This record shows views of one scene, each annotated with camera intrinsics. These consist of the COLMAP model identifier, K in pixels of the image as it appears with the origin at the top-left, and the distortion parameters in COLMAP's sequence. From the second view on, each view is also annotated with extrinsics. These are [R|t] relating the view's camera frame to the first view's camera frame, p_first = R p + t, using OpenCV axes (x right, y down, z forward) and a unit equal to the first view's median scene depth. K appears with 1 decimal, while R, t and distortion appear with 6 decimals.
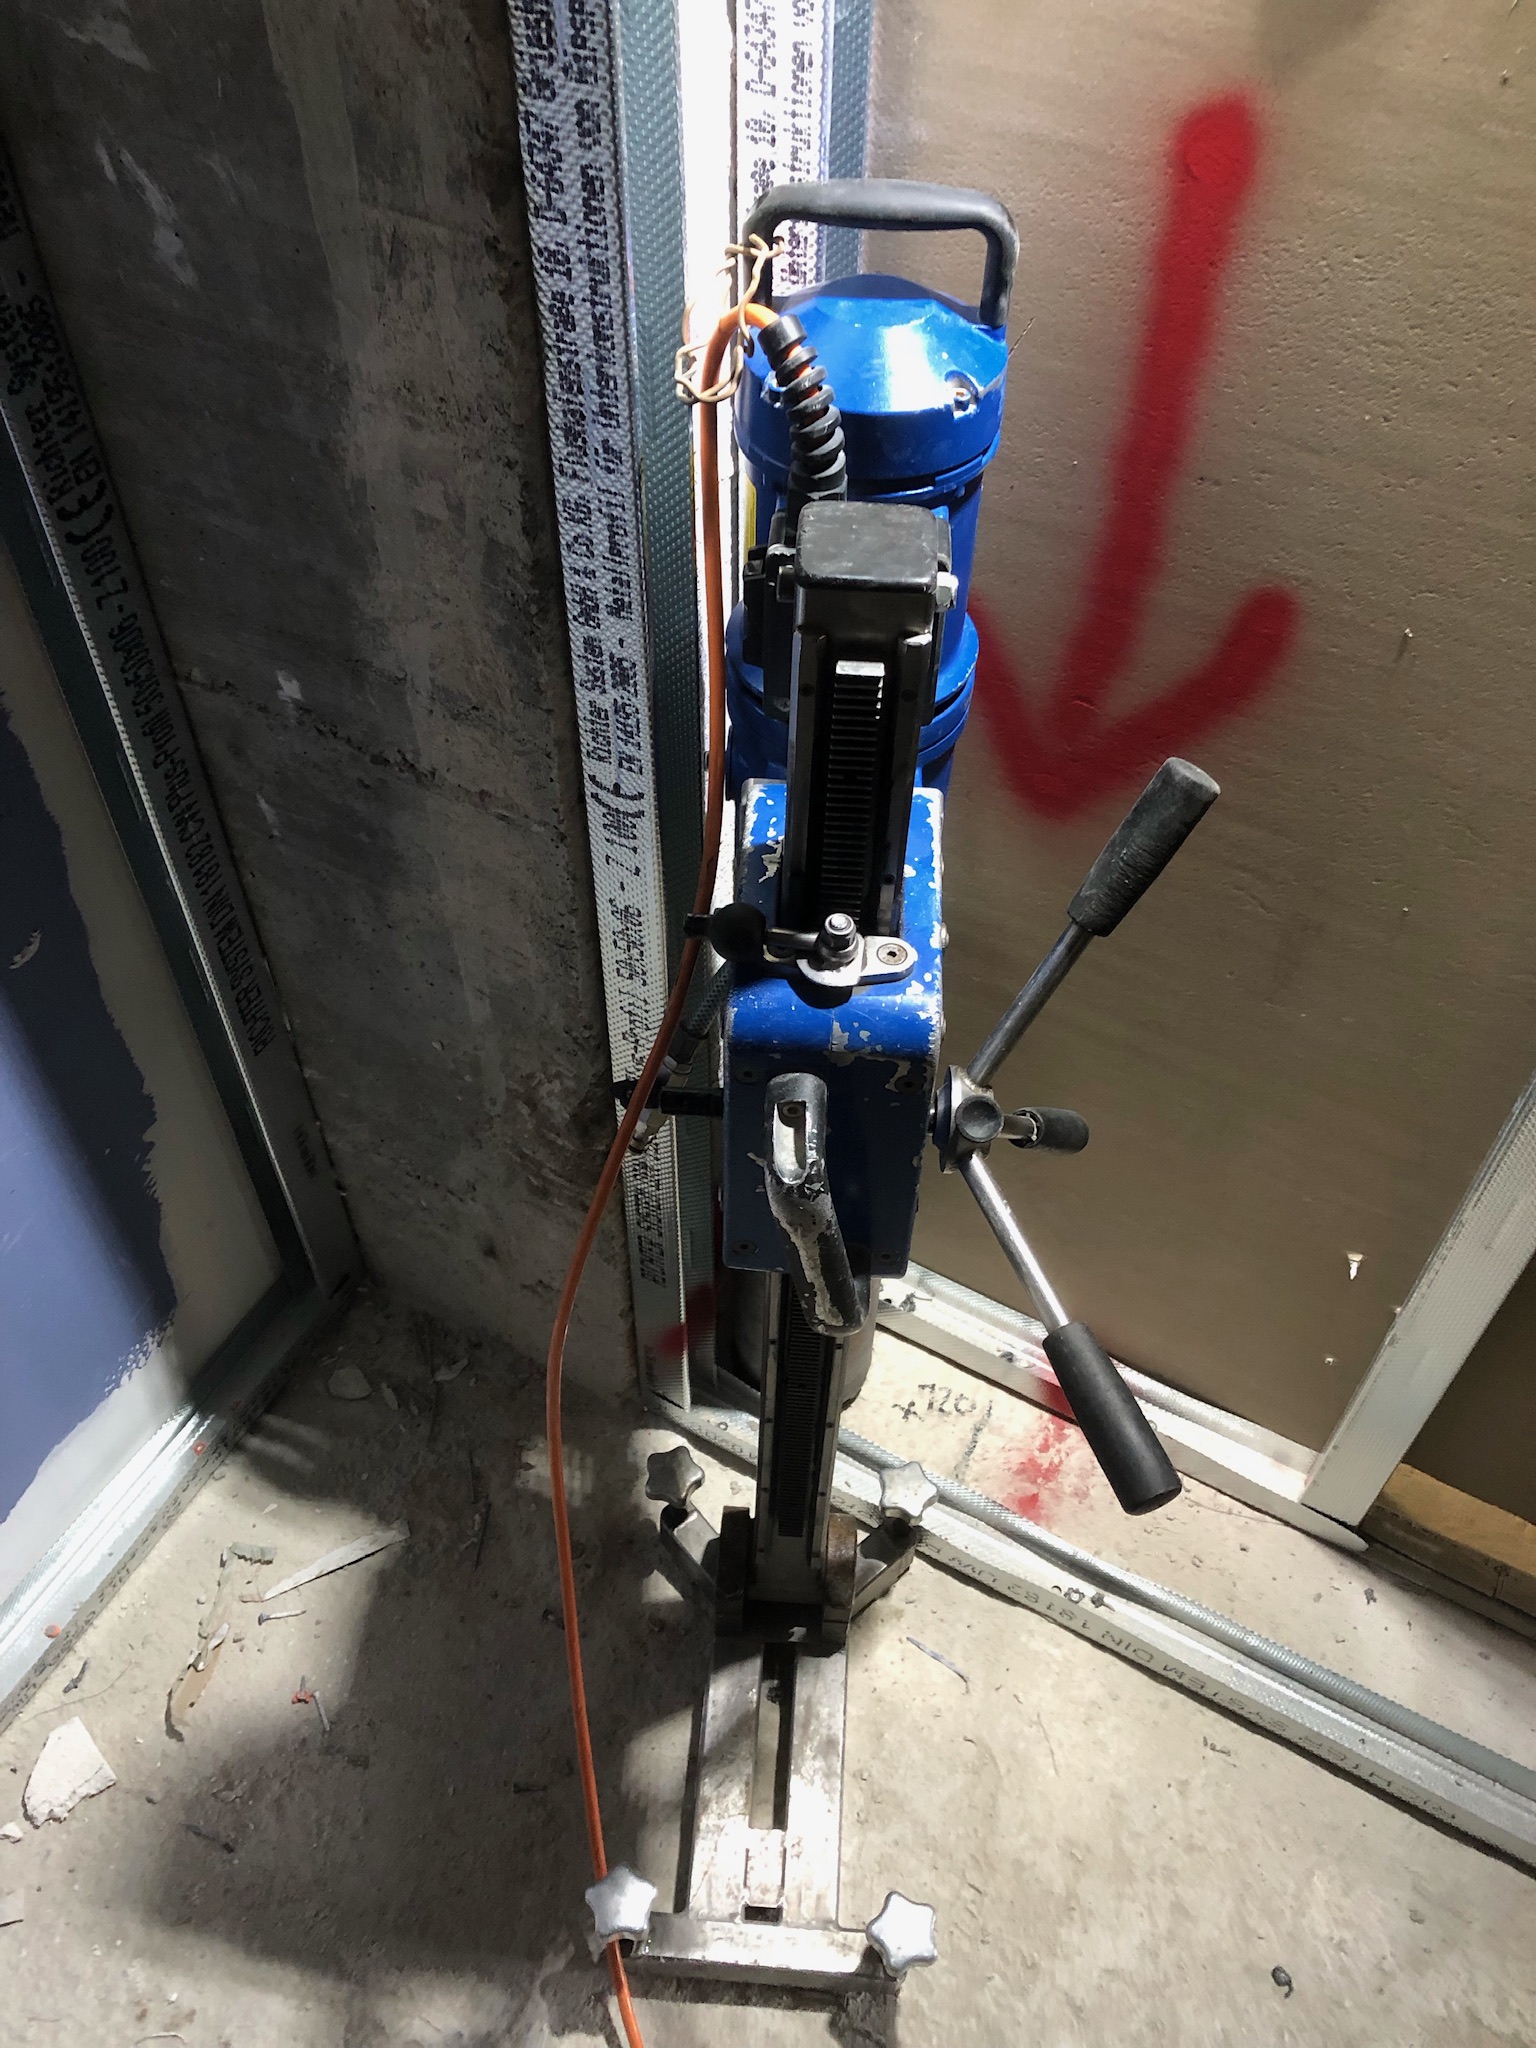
lens RADIAL K [[1694.0, 0, 765.8], [0, 1694.0, 1025.9], [0, 0, 1]] dist [0.002824, -0.000476]
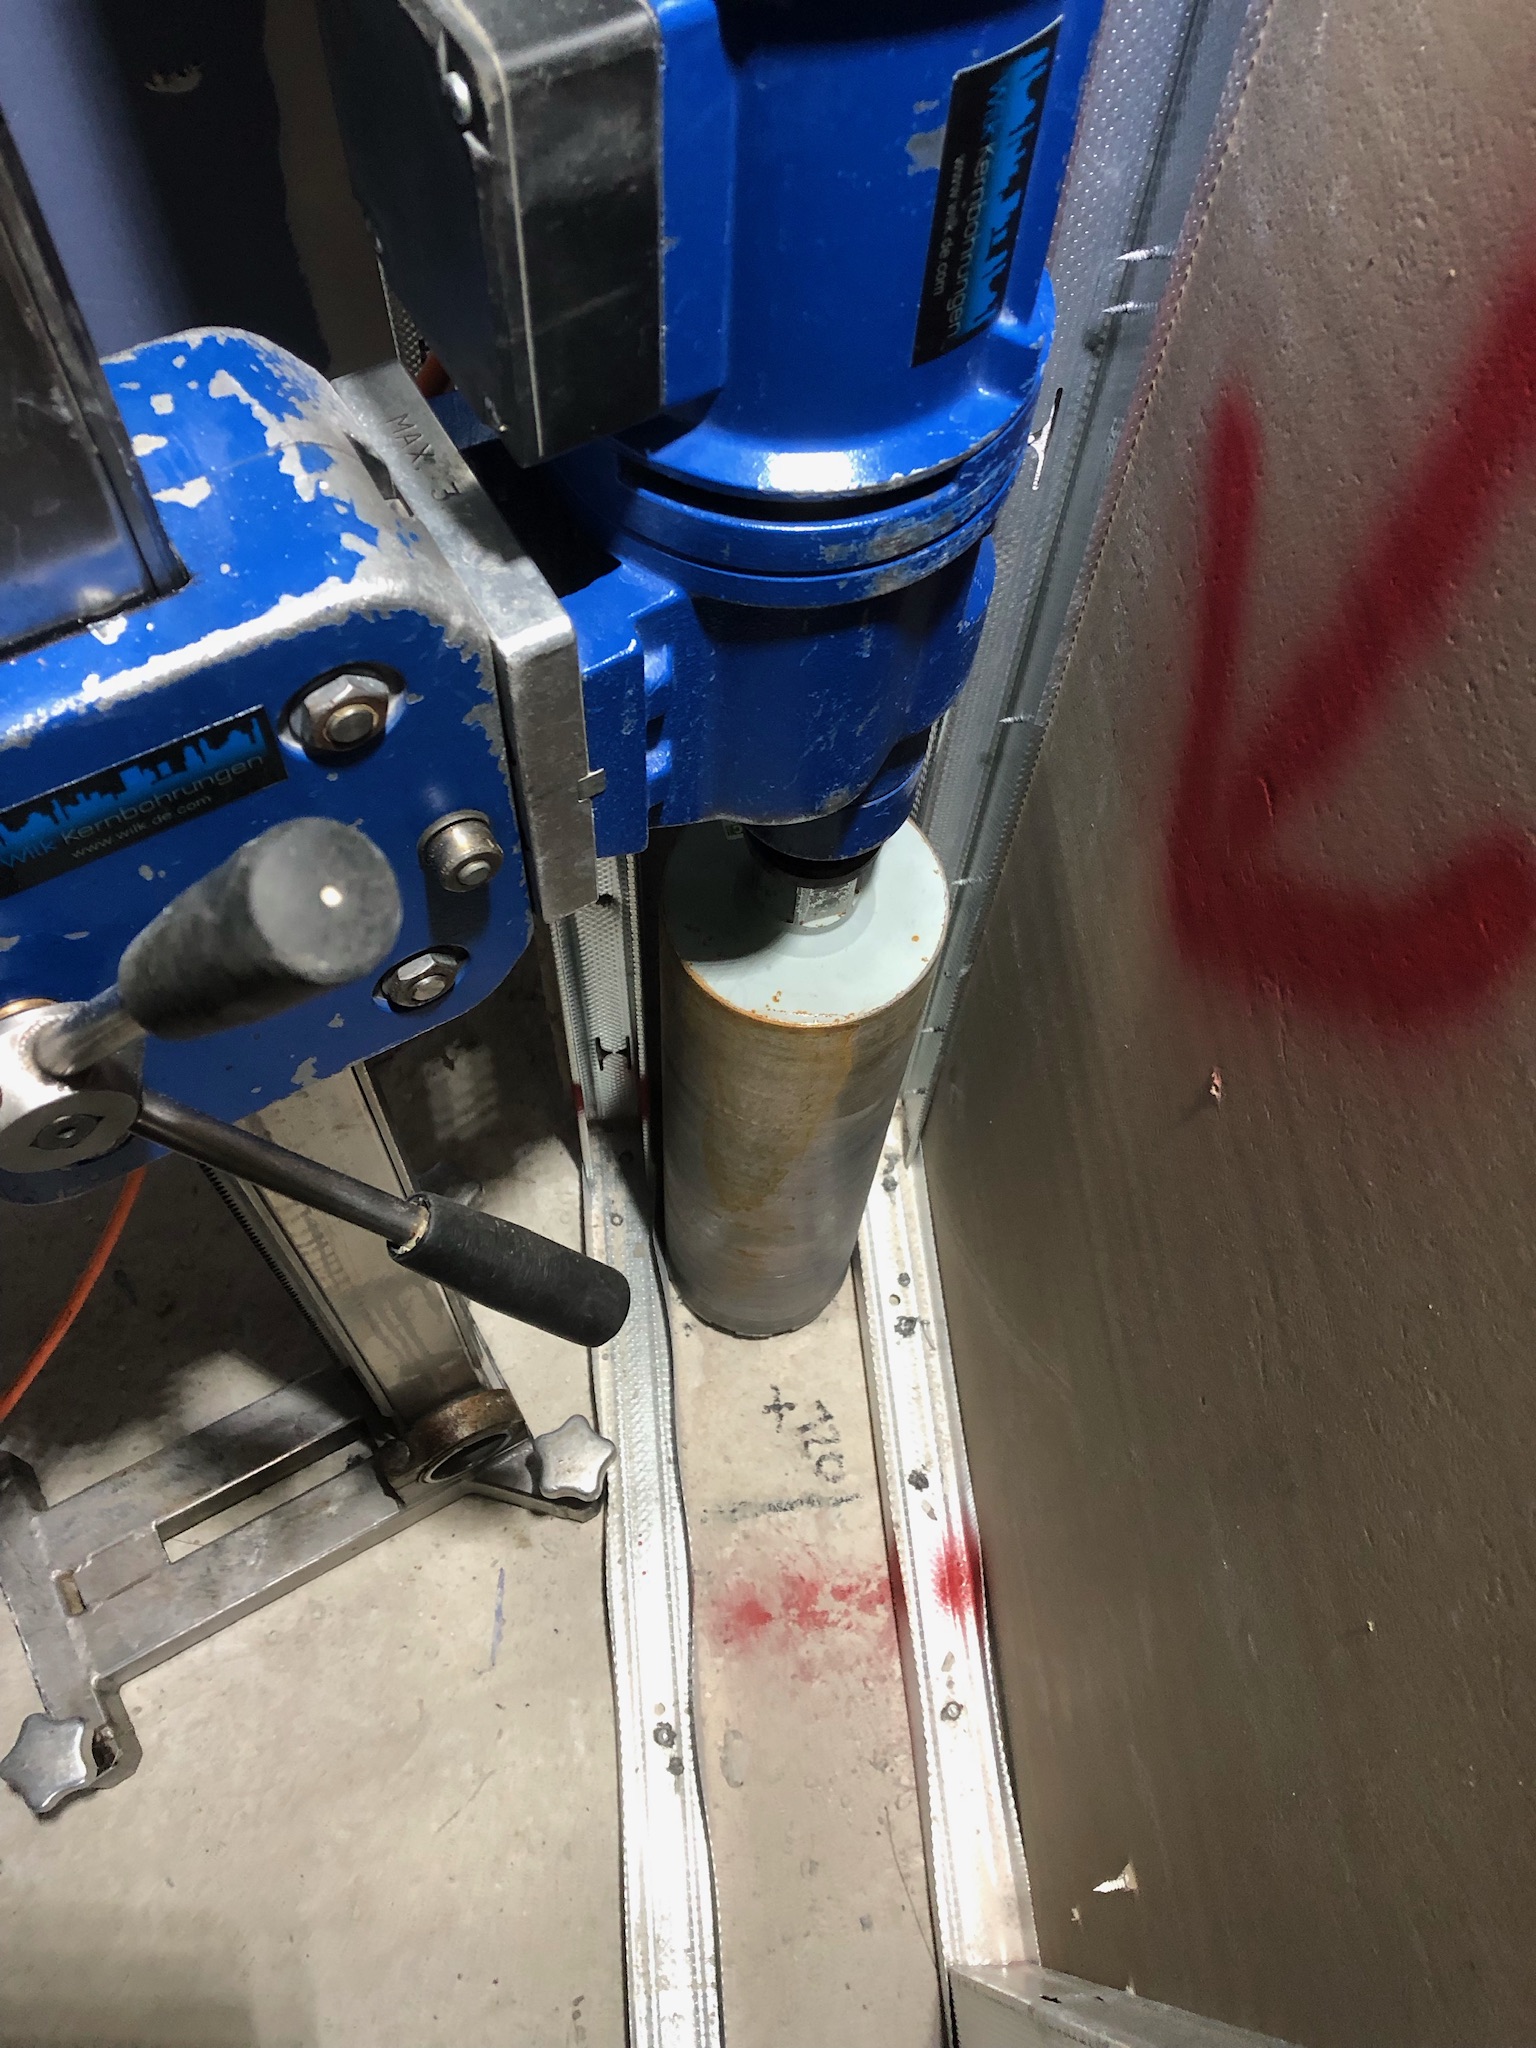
lens RADIAL K [[1694.0, 0, 766.0], [0, 1694.0, 1022.4], [0, 0, 1]] dist [0.002824, -0.000476]
pose [[0.561524, 0.746620, -0.356720, 0.221407], [-0.647158, 0.664905, 0.372945, -0.158719], [0.515633, 0.021436, 0.856541, 0.362159]]
